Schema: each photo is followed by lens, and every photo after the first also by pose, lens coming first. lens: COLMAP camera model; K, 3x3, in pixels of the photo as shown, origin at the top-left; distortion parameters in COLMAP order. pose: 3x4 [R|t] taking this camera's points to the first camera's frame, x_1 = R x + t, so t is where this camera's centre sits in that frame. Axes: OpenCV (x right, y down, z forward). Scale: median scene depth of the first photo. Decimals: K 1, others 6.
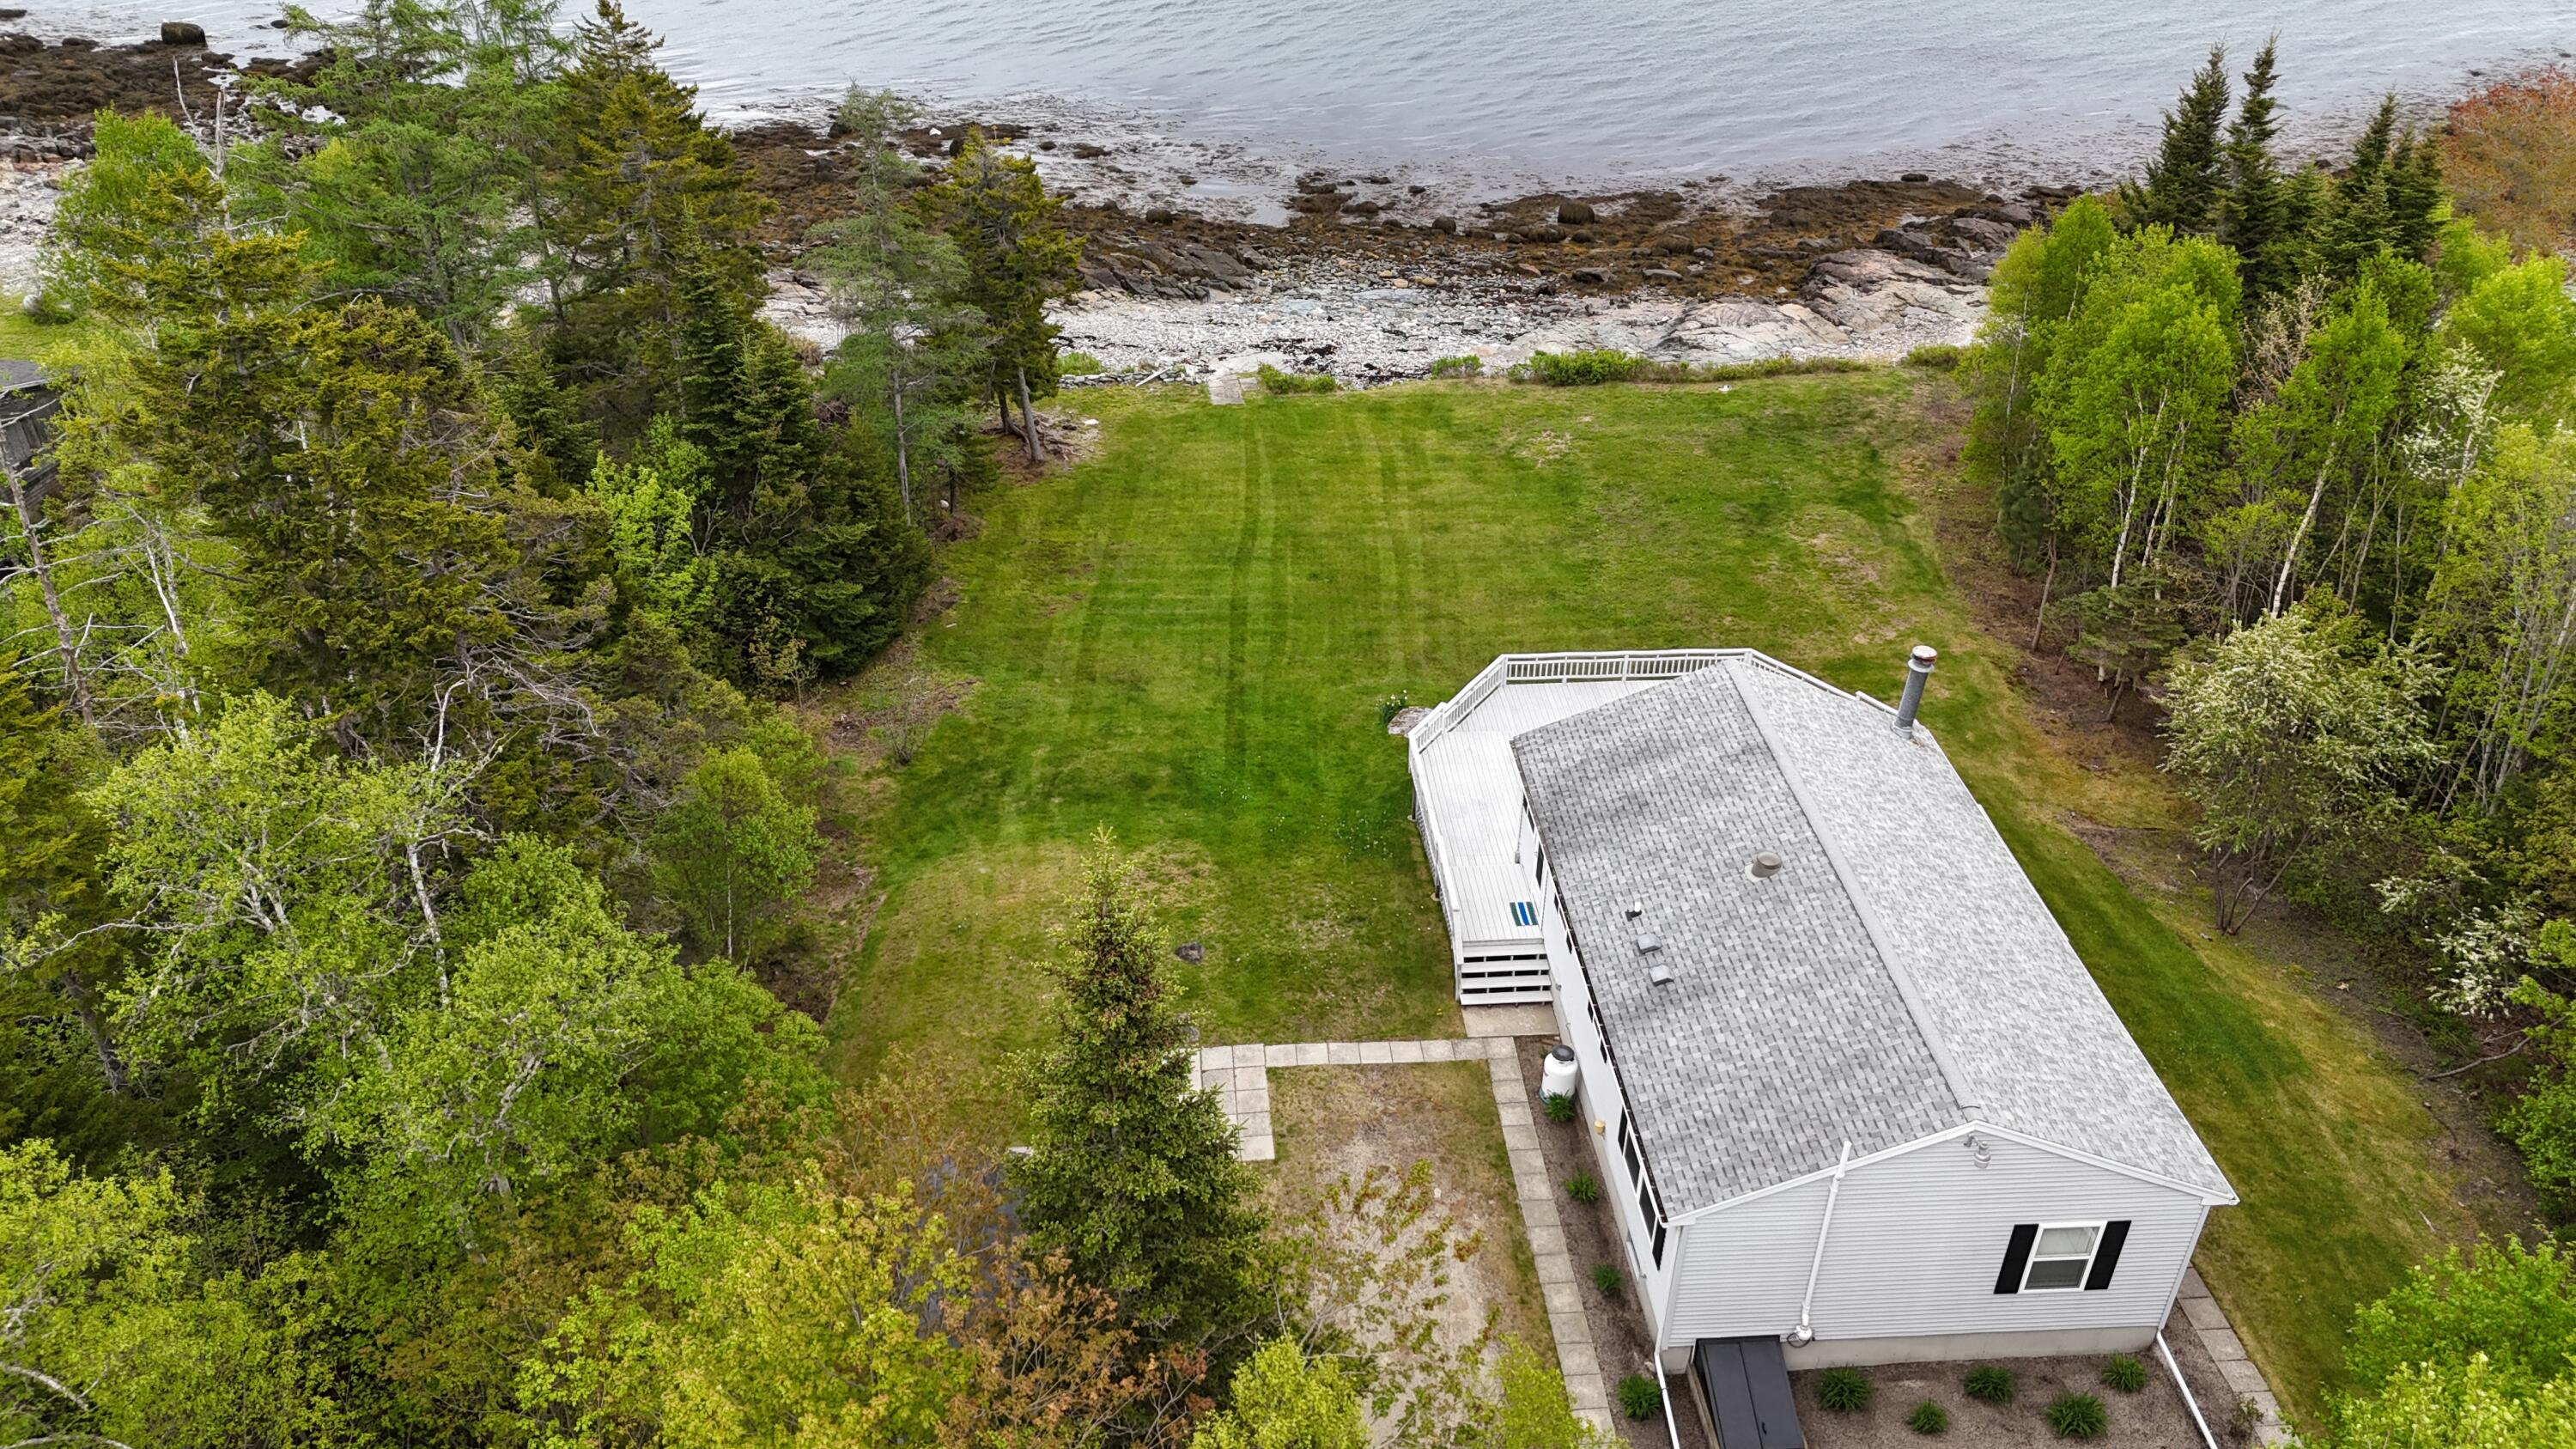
lens RADIAL K [[1880.2, 0, 1295.9], [0, 1880.2, 728.5], [0, 0, 1]] dist [0.102888, -0.123643]
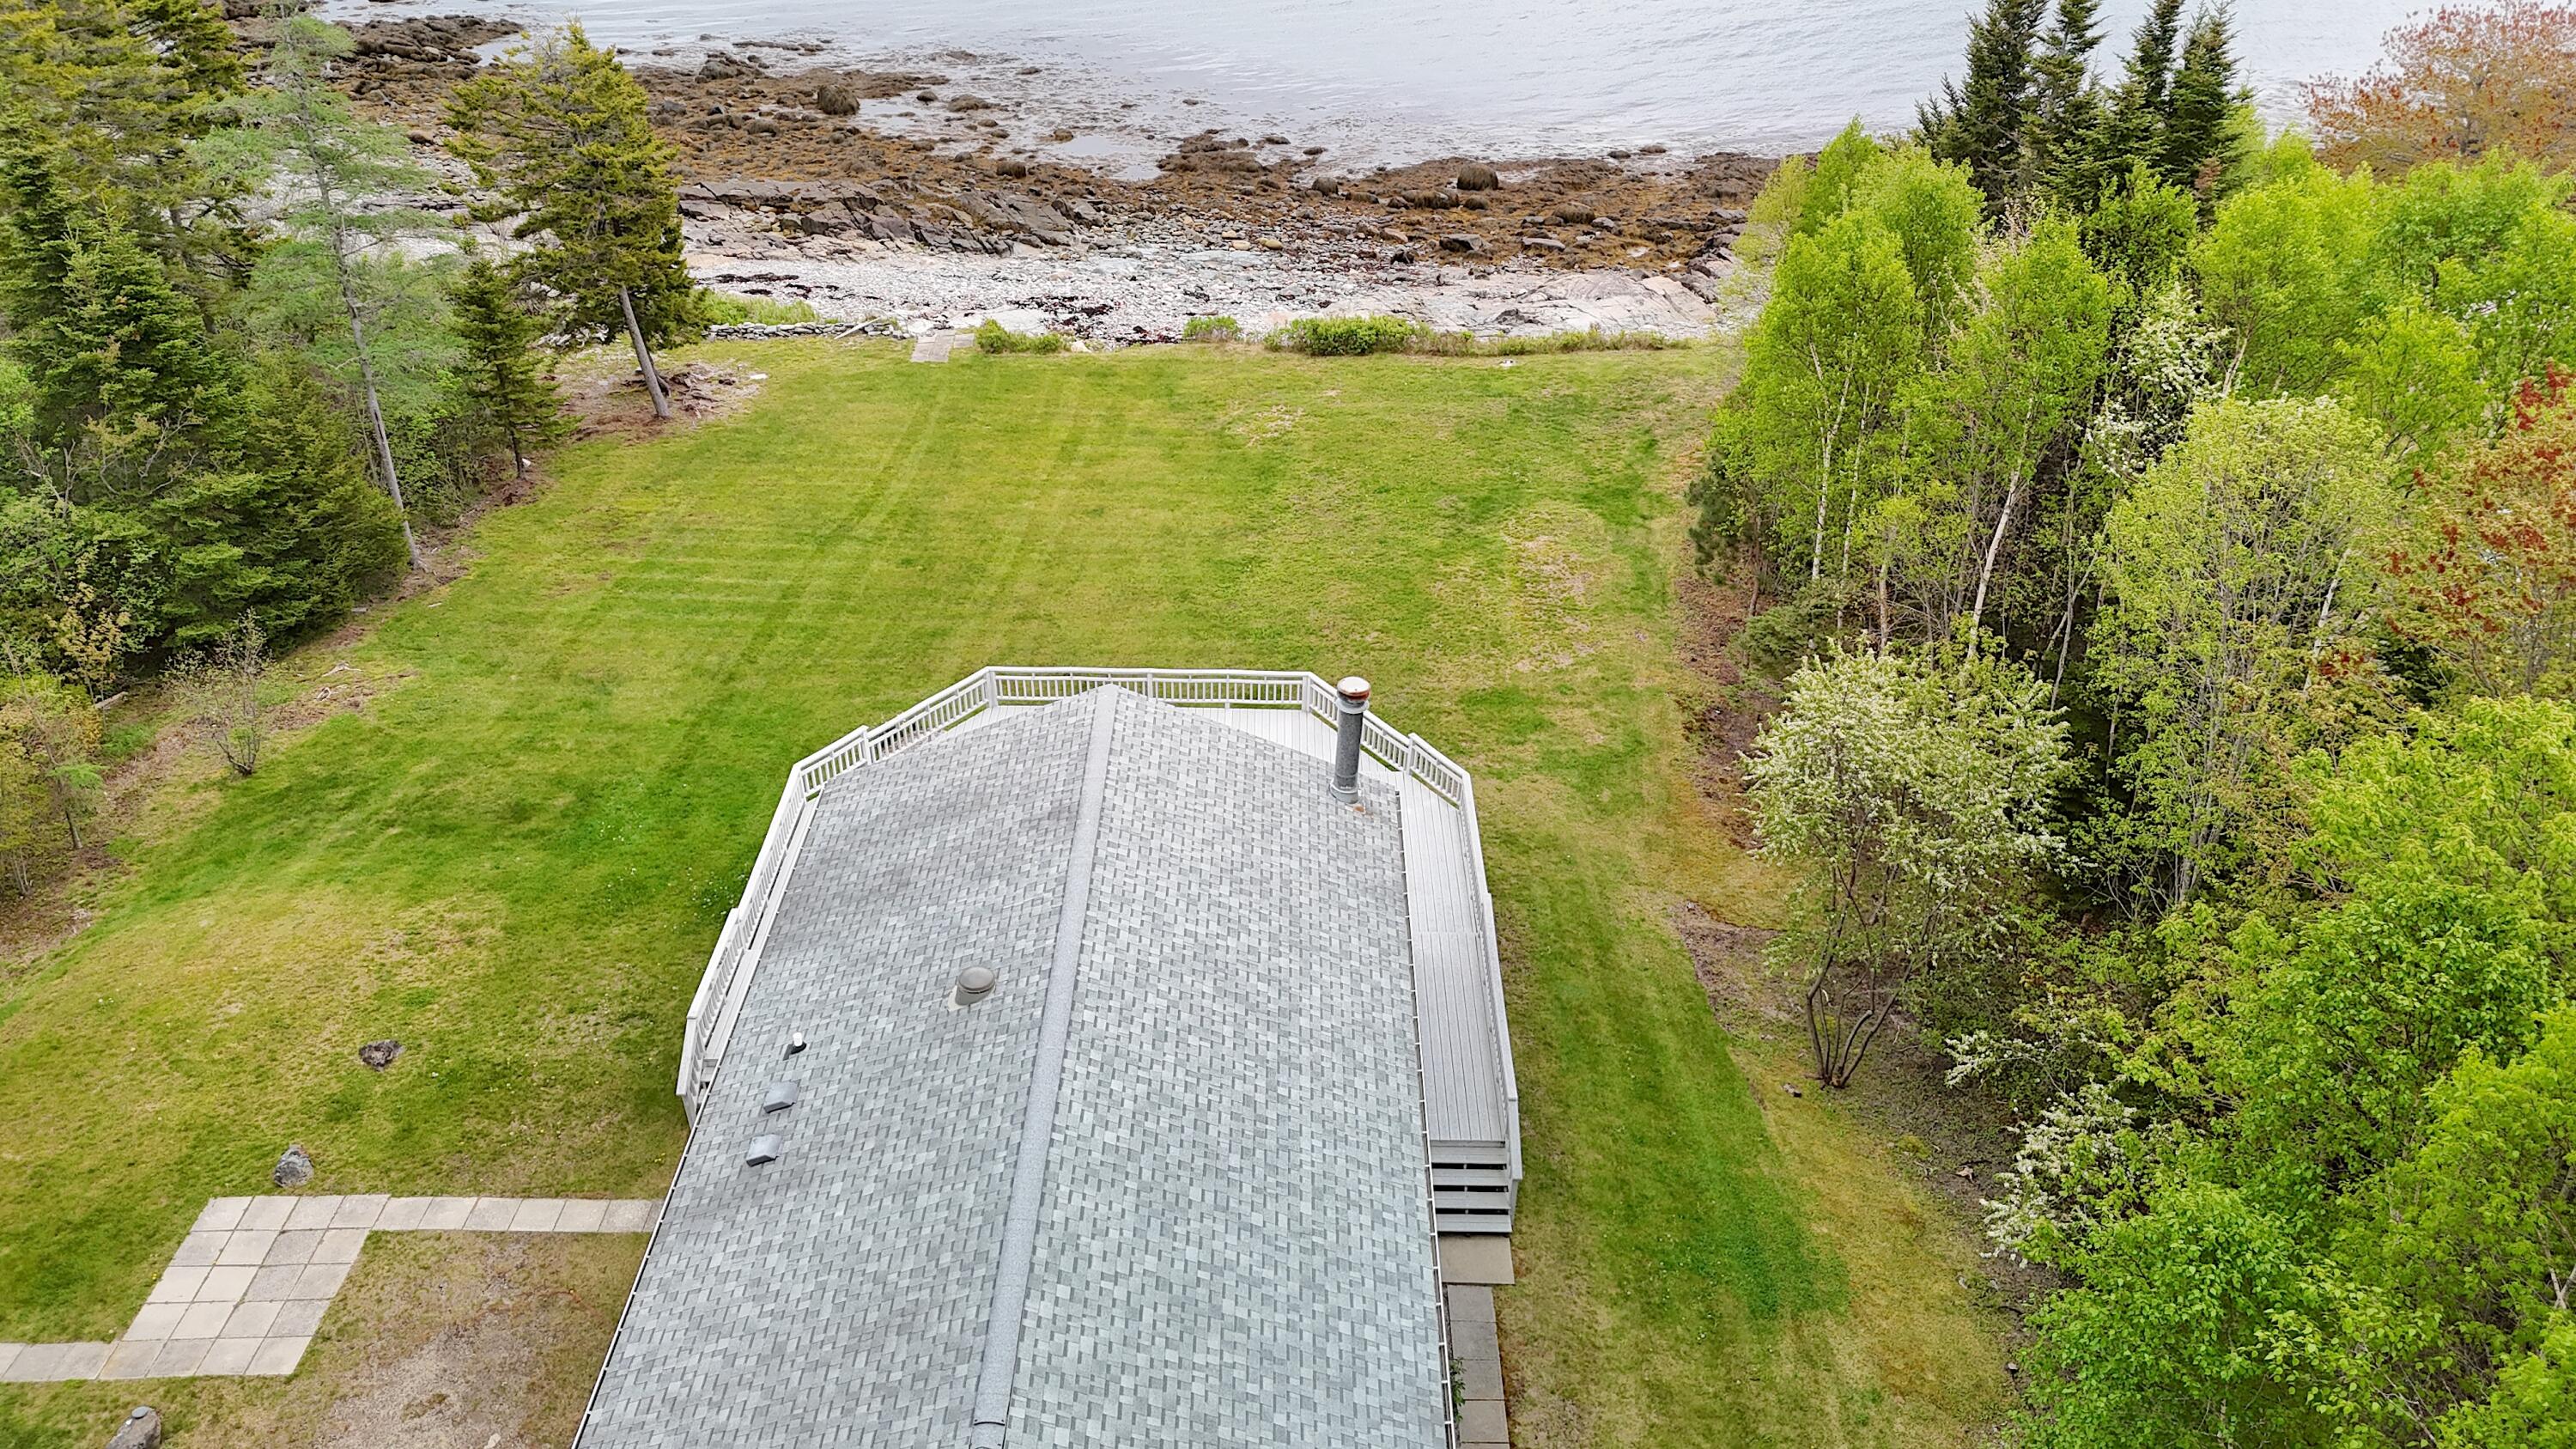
lens RADIAL K [[1893.3, 0, 1300.4], [0, 1893.3, 705.2], [0, 0, 1]] dist [0.110573, -0.134537]
pose [[0.997200, 0.040091, -0.063129, 0.178404], [-0.041008, 0.999070, -0.013305, -0.011226], [0.062537, 0.015857, 0.997917, 0.138349]]
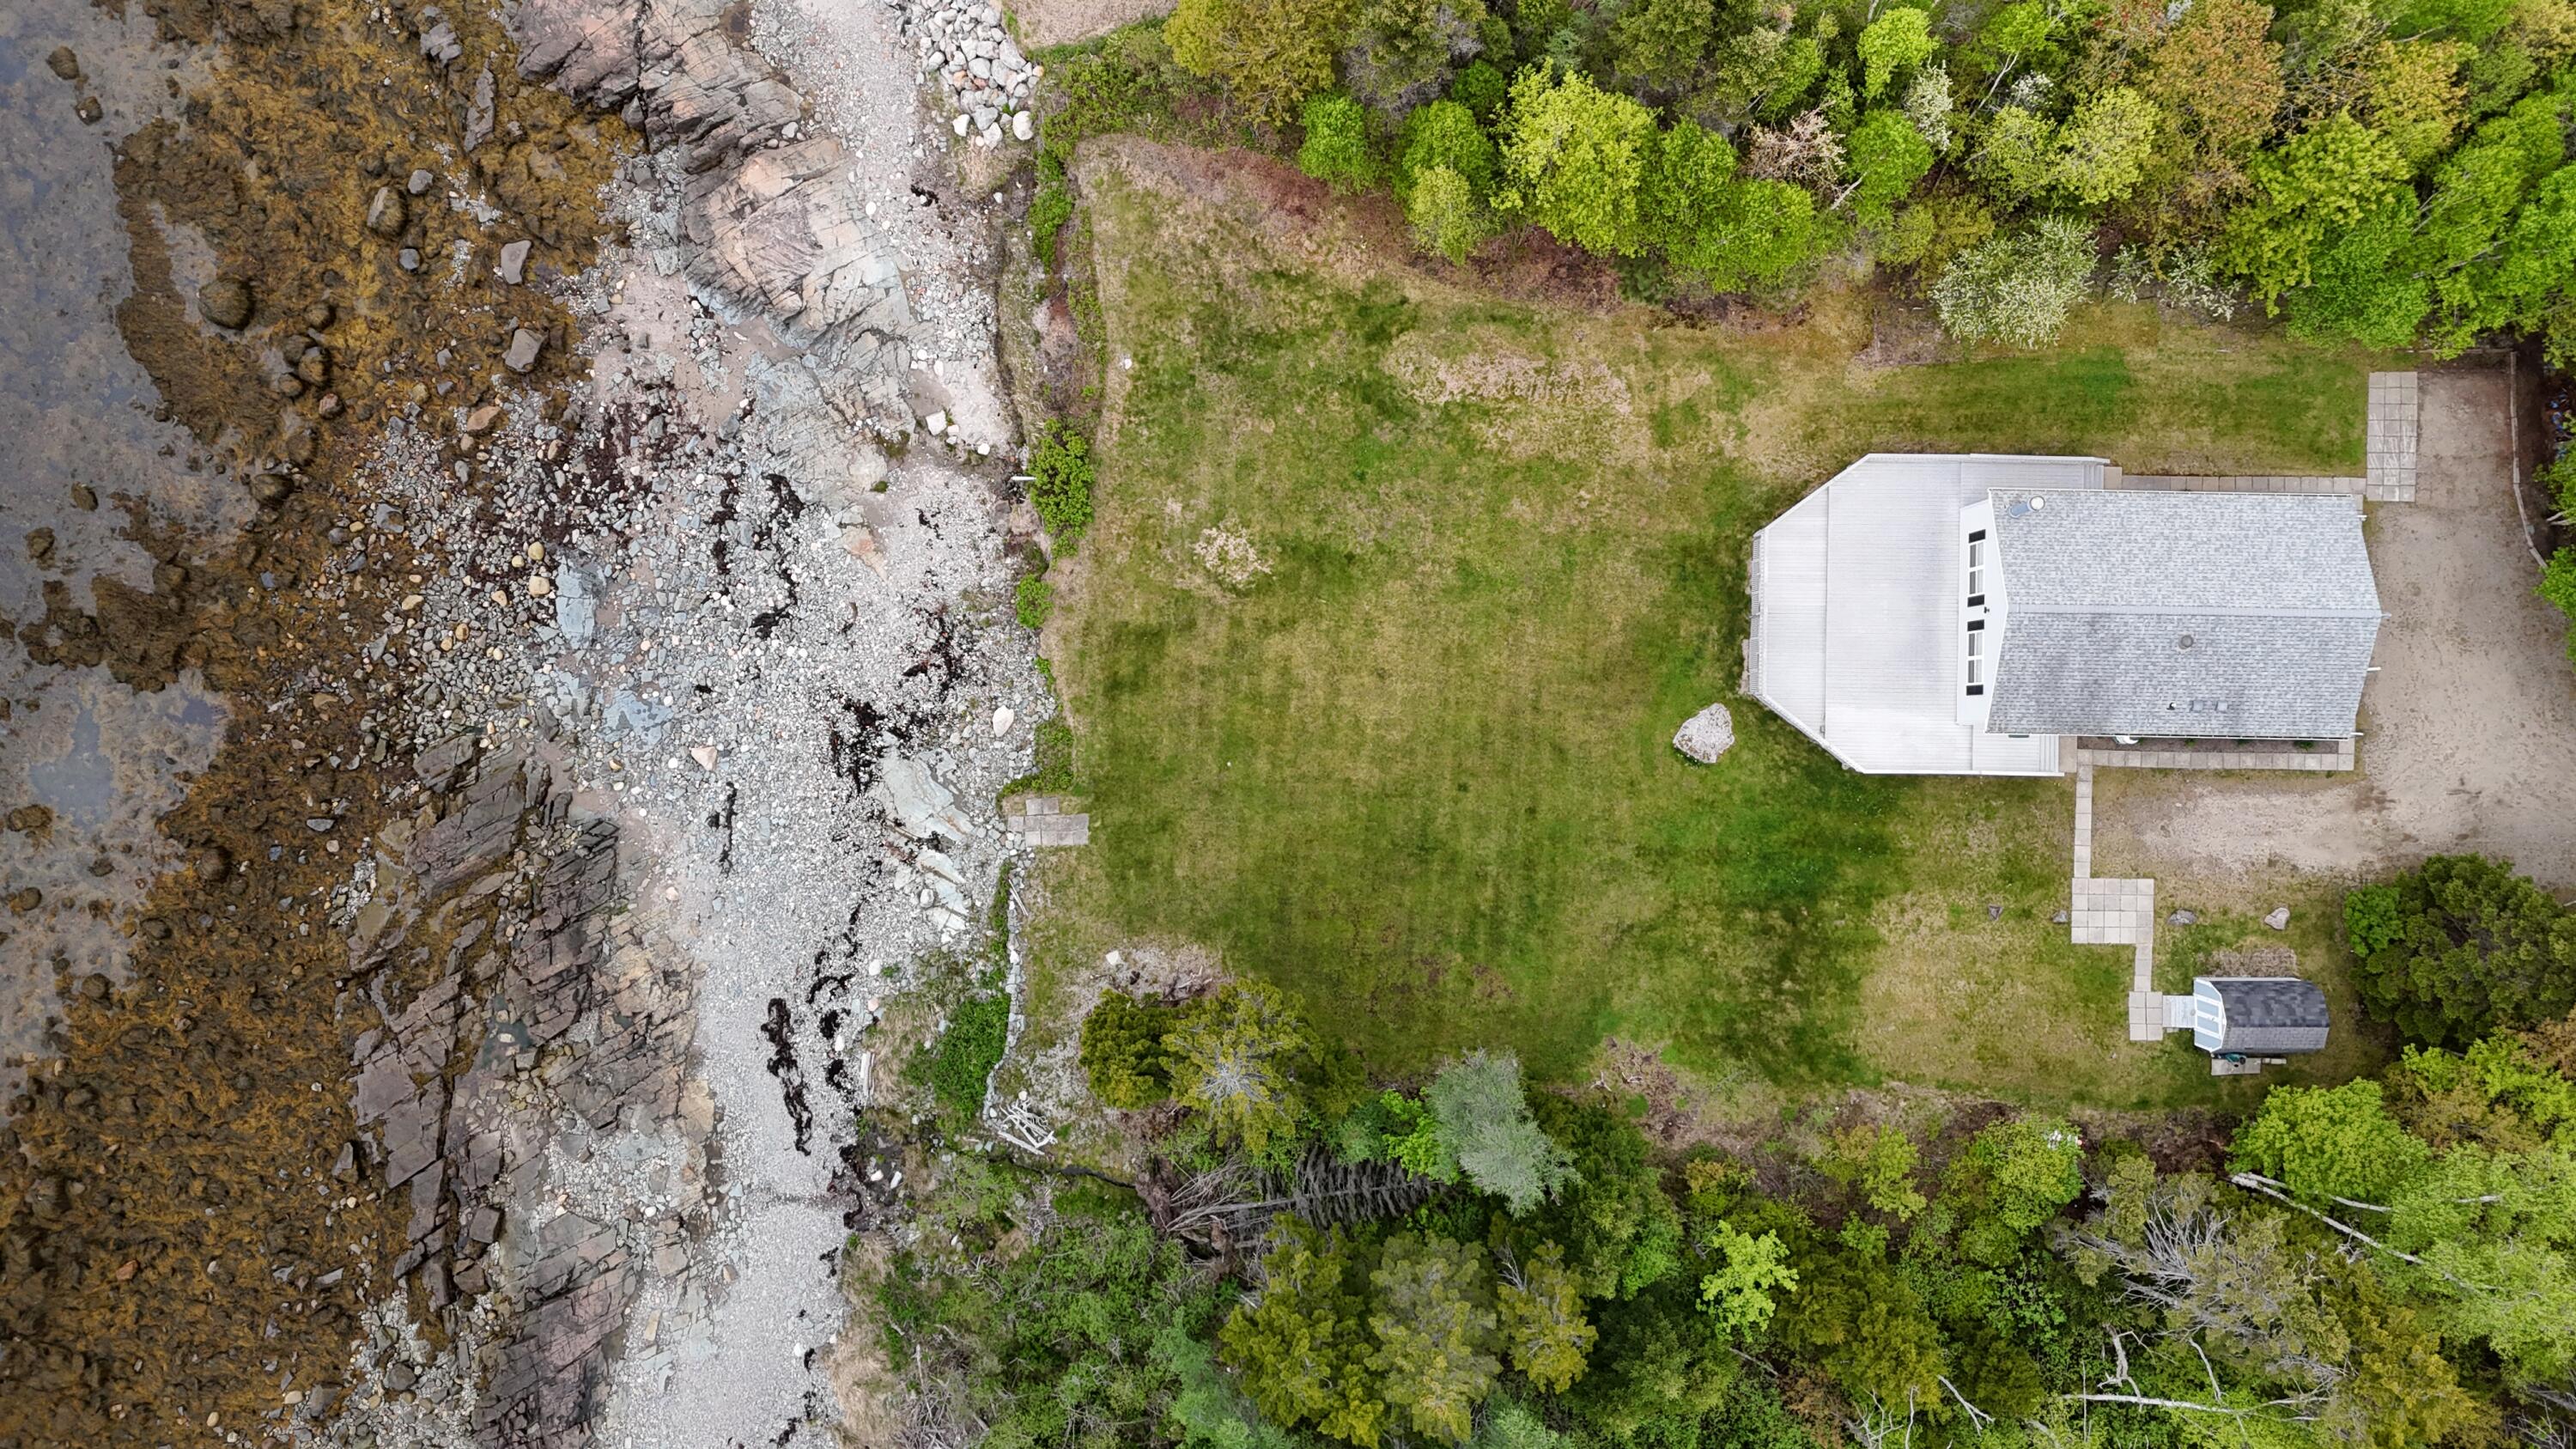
lens RADIAL K [[1880.2, 0, 1295.9], [0, 1880.2, 728.5], [0, 0, 1]] dist [0.102888, -0.123643]
pose [[0.094618, -0.995514, -0.000068, 0.029604], [0.515699, 0.048956, 0.855370, -0.940536], [-0.851529, -0.080969, 0.518017, 0.328283]]
